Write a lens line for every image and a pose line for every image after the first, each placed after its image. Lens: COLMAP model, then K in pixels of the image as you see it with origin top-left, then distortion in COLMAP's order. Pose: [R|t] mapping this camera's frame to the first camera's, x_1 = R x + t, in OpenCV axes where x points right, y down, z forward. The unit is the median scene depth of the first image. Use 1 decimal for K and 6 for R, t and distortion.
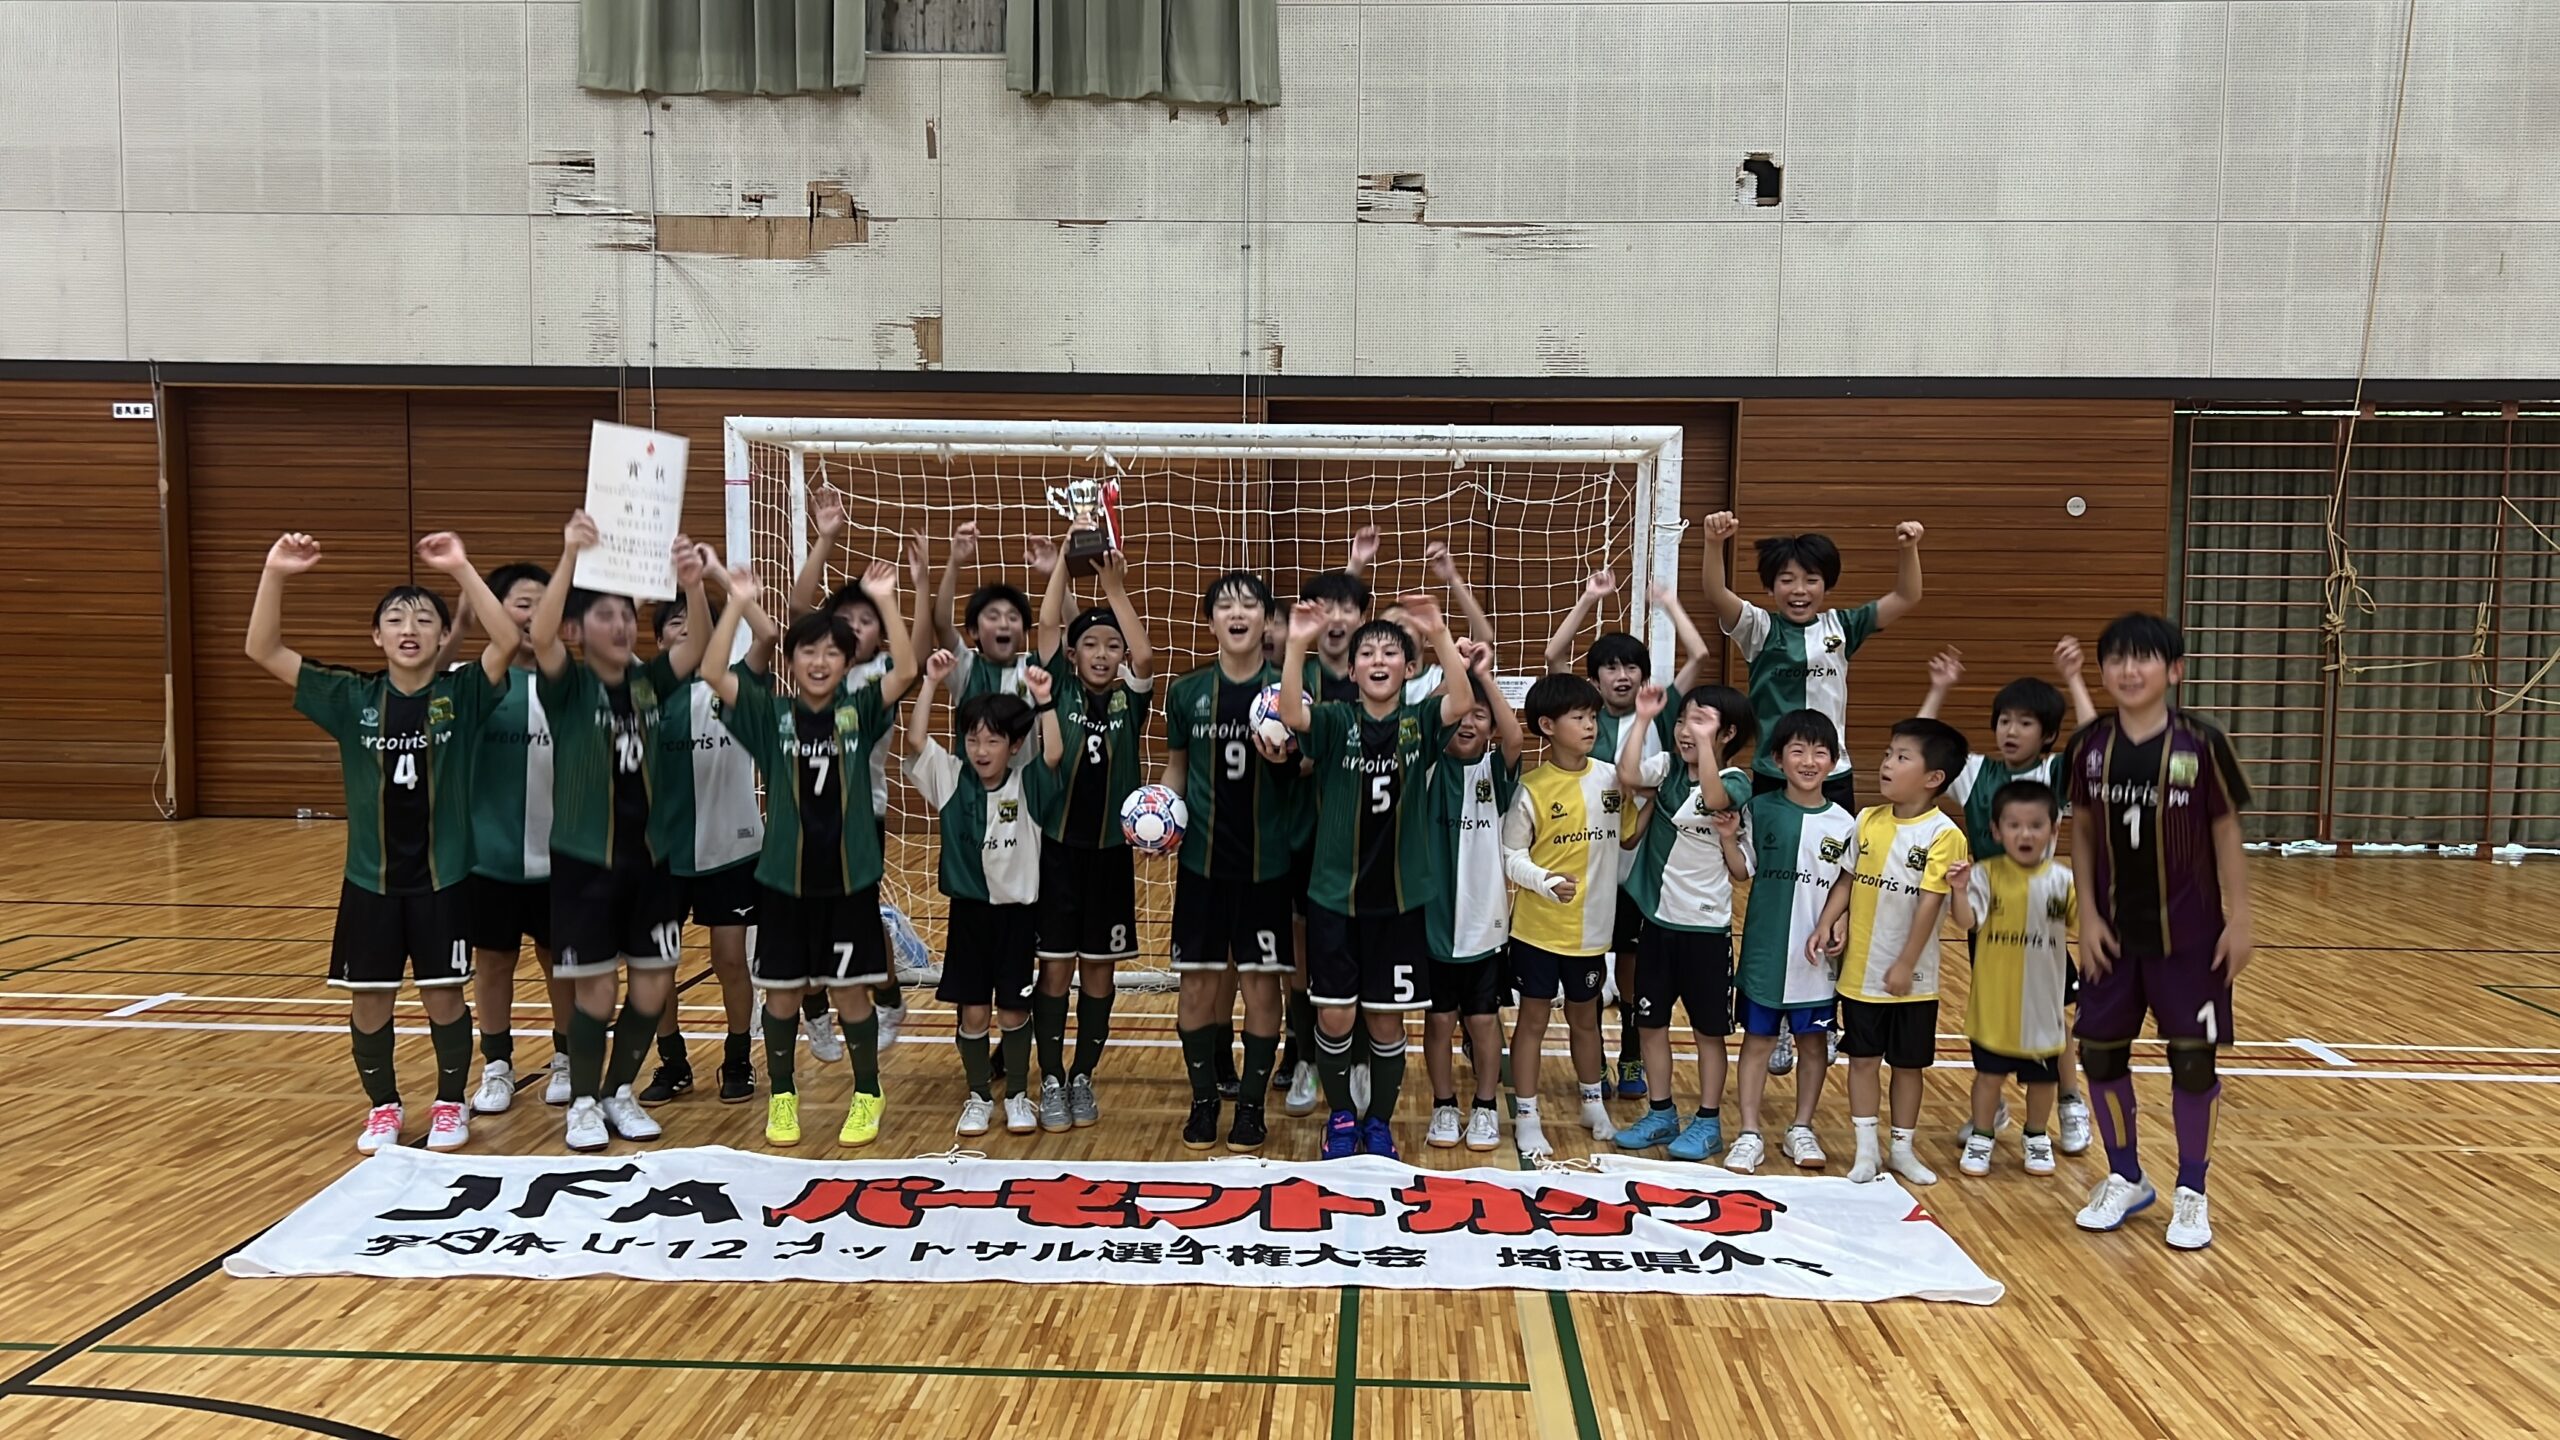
lens RADIAL K [[2199.3, 0, 1274.8], [0, 2199.3, 723.0], [0, 0, 1]] dist [0.080715, -0.129294]
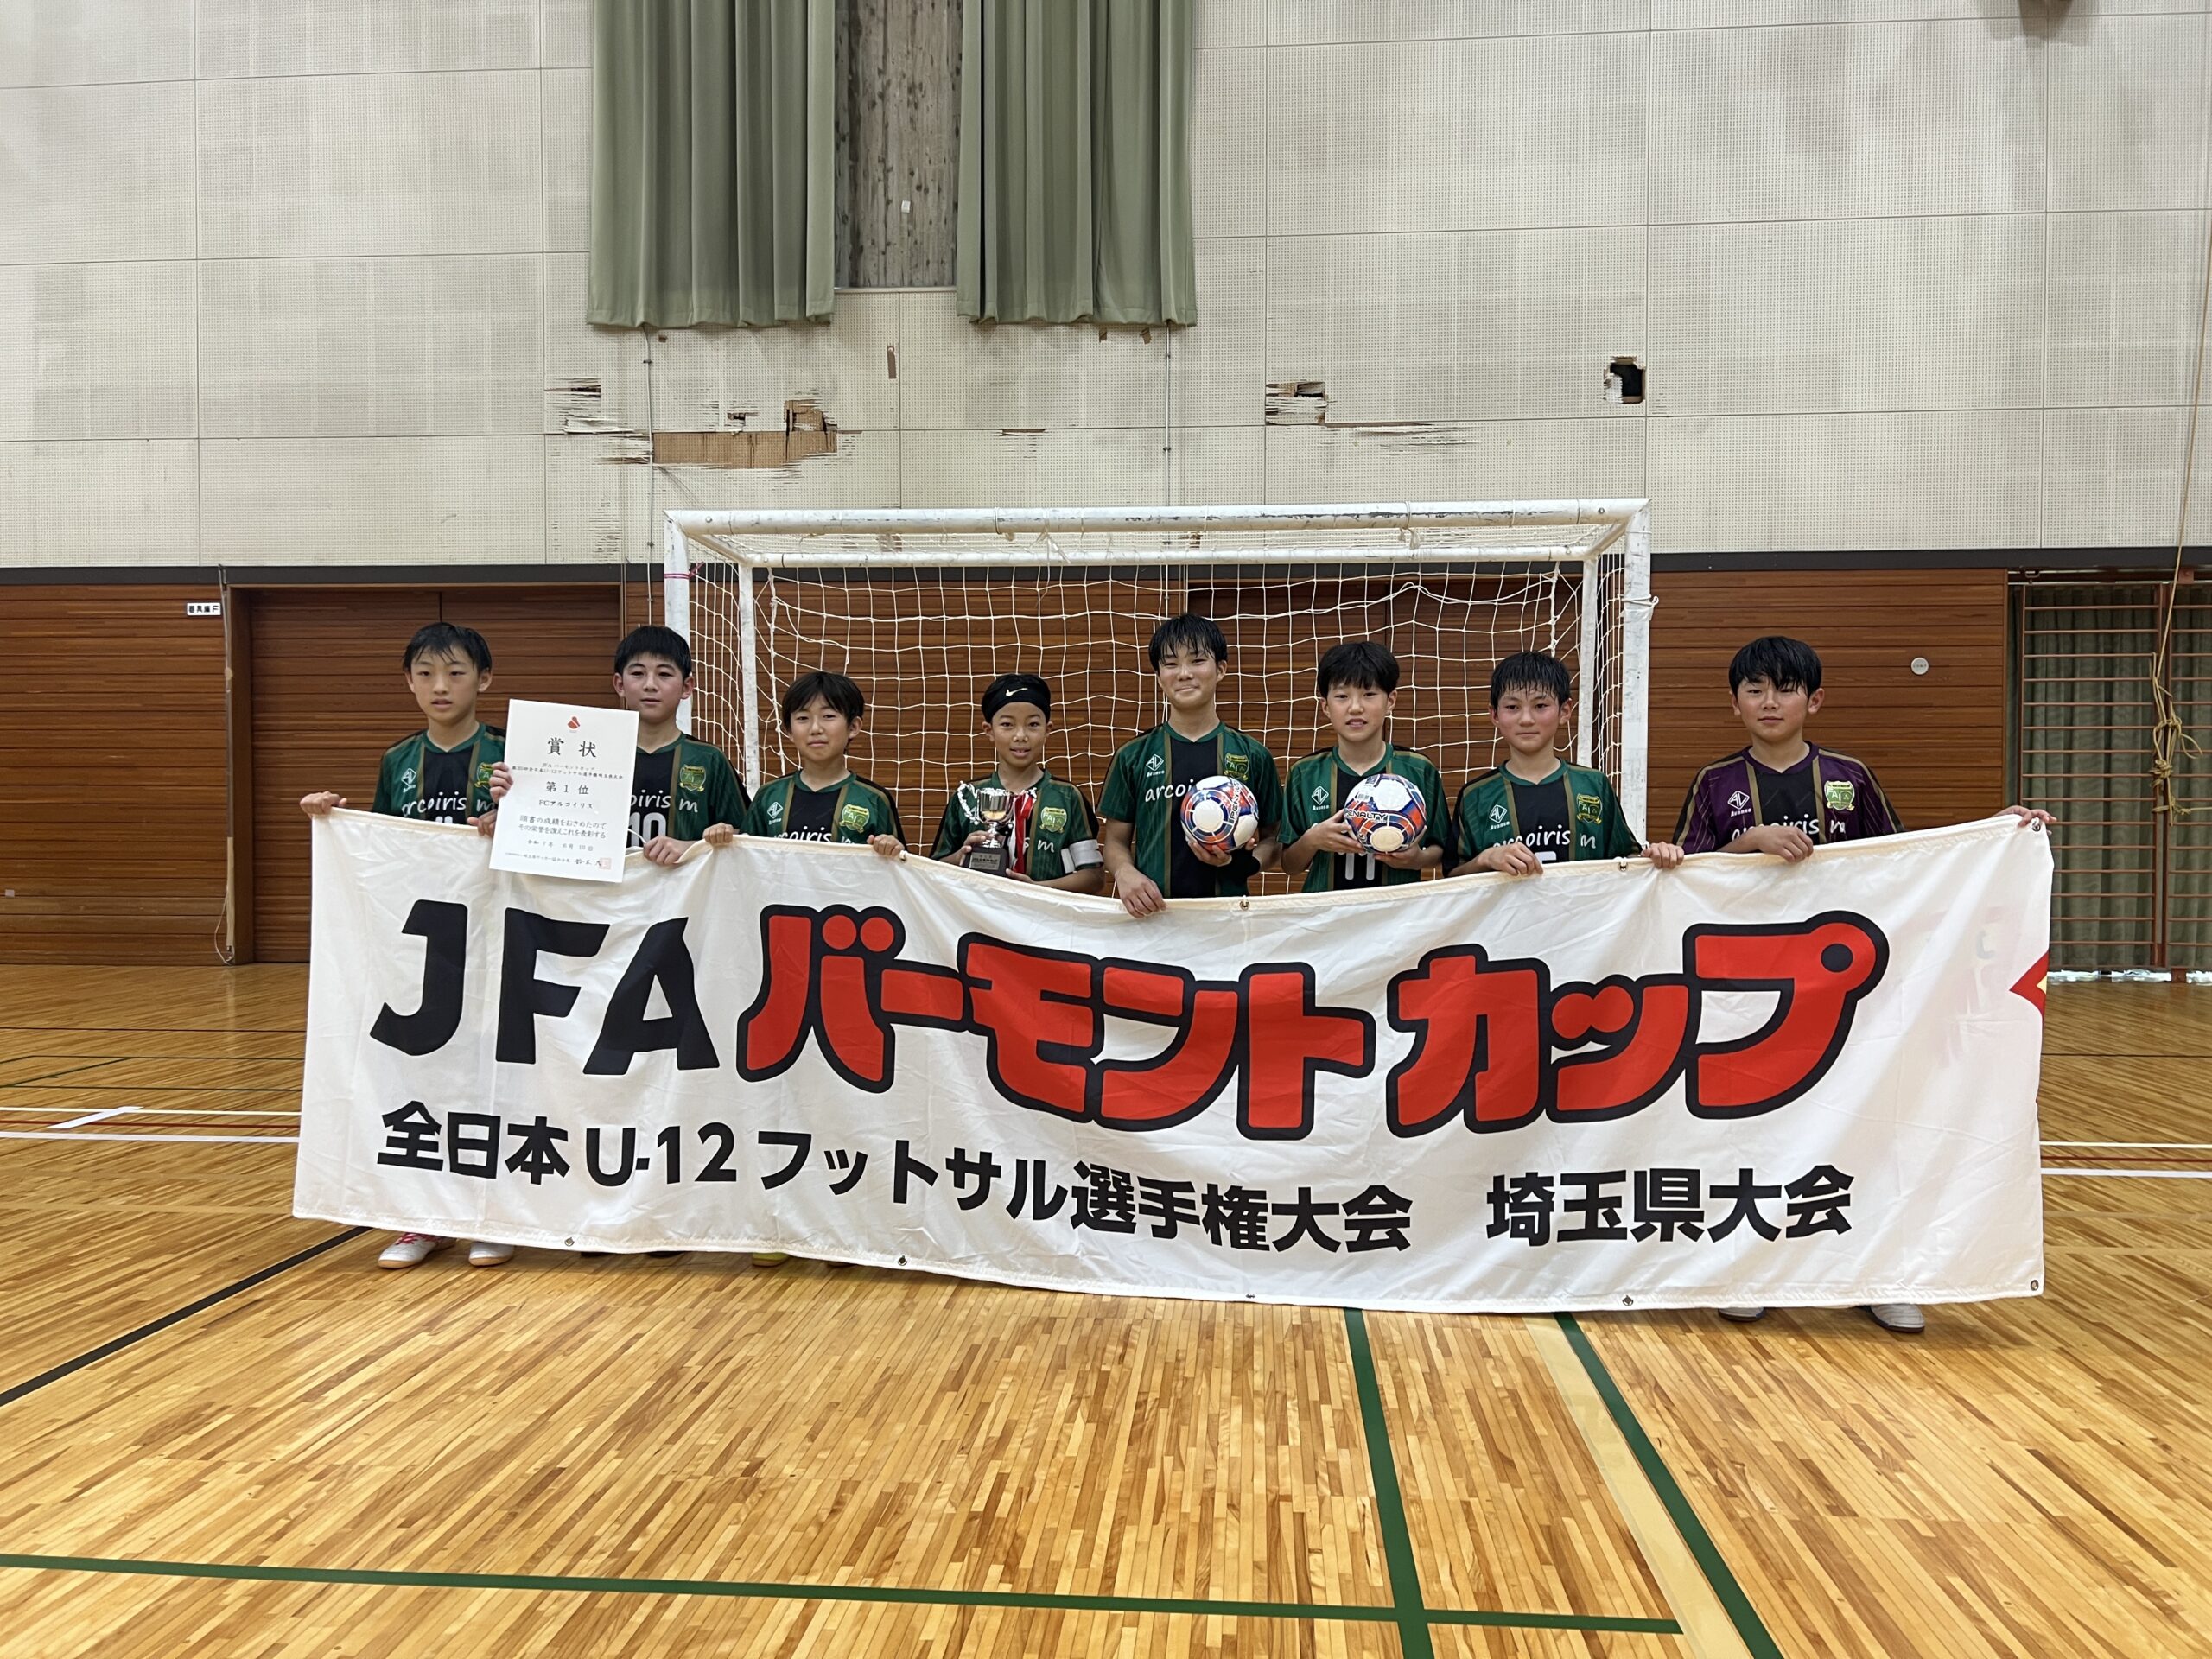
lens RADIAL K [[1667.6, 0, 1123.6], [0, 1667.6, 829.0], [0, 0, 1]] dist [0.056418, -0.060257]
pose [[0.999597, -0.009423, -0.026766, -0.014398], [0.007954, 0.998485, -0.054443, 0.025940], [0.027238, 0.054209, 0.998158, 0.152126]]
